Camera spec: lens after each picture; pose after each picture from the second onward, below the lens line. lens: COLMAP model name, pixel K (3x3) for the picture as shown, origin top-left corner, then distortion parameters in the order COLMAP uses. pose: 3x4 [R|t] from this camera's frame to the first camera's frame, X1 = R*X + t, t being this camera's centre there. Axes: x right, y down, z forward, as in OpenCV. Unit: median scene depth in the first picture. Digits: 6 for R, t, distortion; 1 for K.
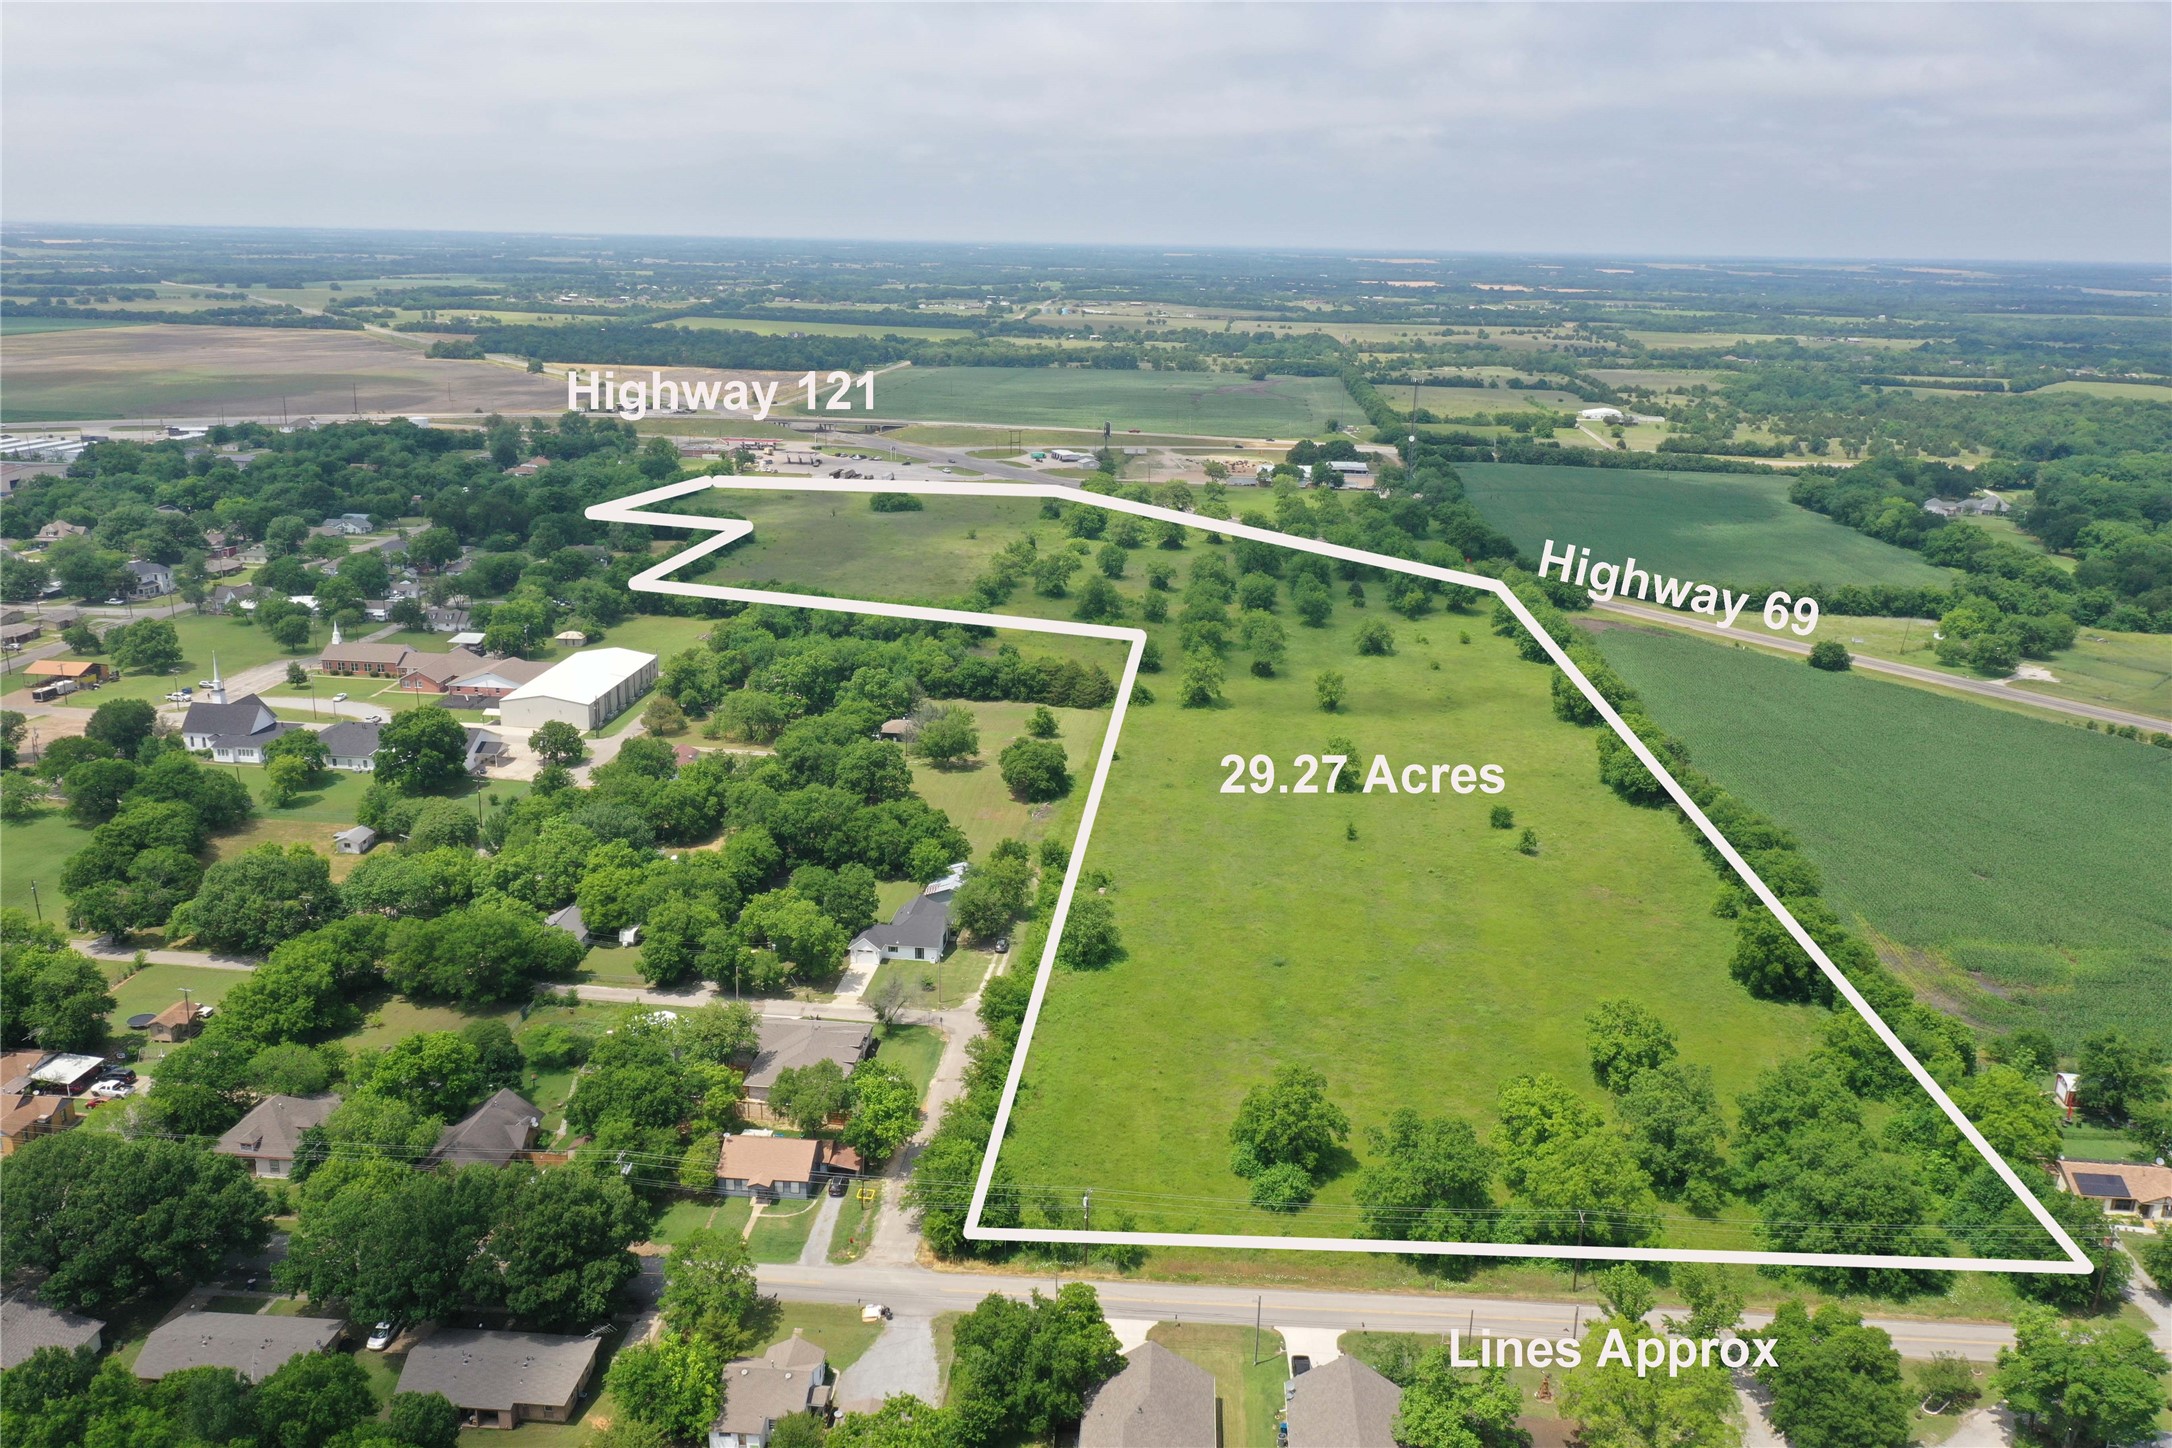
lens RADIAL K [[1677.6, 0, 1086.0], [0, 1677.6, 724.0], [0, 0, 1]] dist [-0.003242, 0.012079]
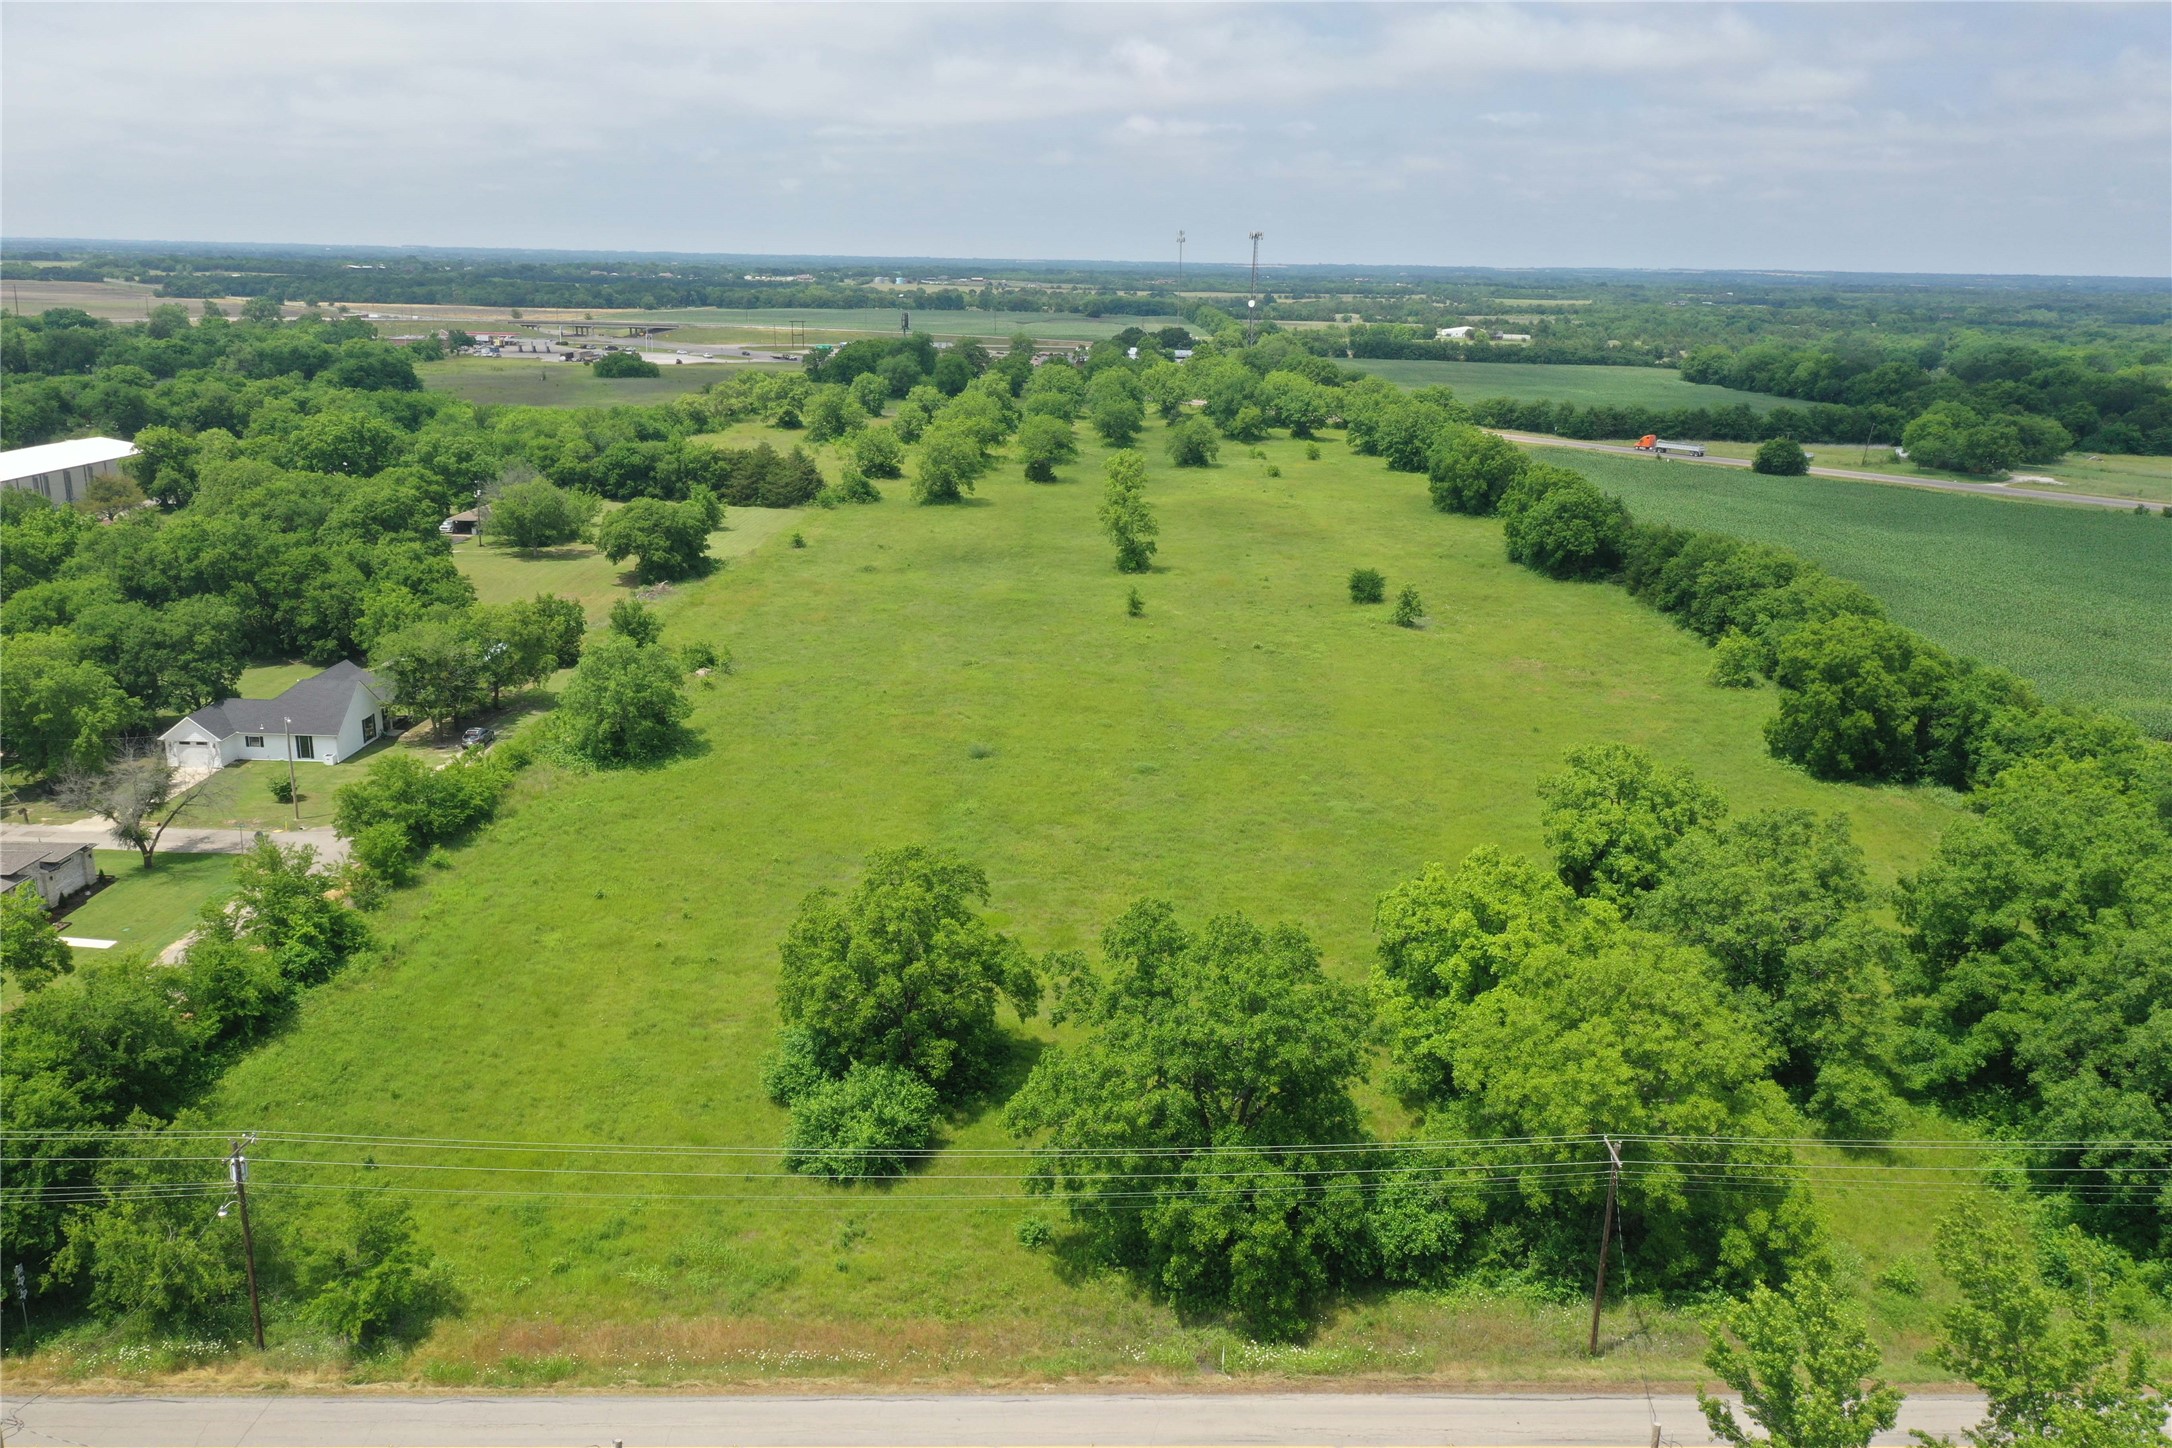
lens RADIAL K [[1714.9, 0, 1082.4], [0, 1714.9, 702.2], [0, 0, 1]] dist [-0.001433, 0.007796]
pose [[0.996540, -0.020773, 0.080476, 0.134584], [0.022132, 0.999627, -0.016023, 0.176134], [-0.080113, 0.017749, 0.996628, 0.560440]]
